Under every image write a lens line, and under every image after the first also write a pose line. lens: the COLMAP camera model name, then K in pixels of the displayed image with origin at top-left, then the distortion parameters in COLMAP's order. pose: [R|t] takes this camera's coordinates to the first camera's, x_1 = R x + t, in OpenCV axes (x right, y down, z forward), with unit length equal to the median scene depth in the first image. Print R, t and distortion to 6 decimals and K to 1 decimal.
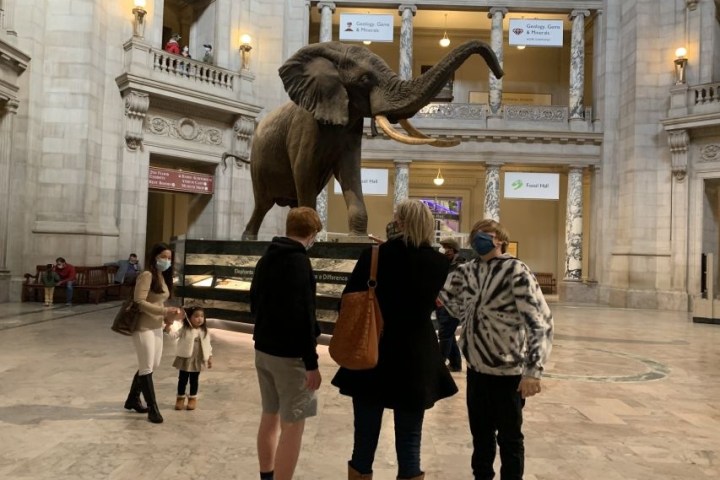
lens RADIAL K [[539.8, 0, 357.8], [0, 539.8, 245.8], [0, 0, 1]] dist [0.021285, -0.013305]
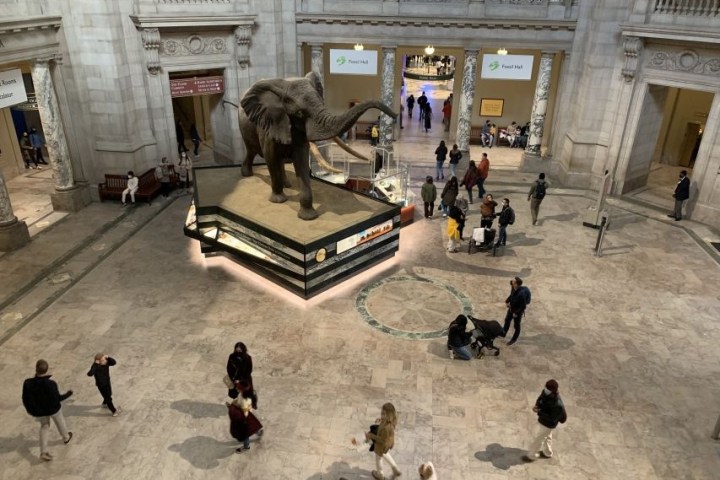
lens RADIAL K [[539.8, 0, 354.6], [0, 539.8, 242.3], [0, 0, 1]] dist [0.021285, -0.013305]
pose [[0.993419, 0.031495, -0.110125, 0.192585], [0.021149, 0.894484, 0.446600, -0.383659], [0.112571, -0.445990, 0.887930, -0.227942]]
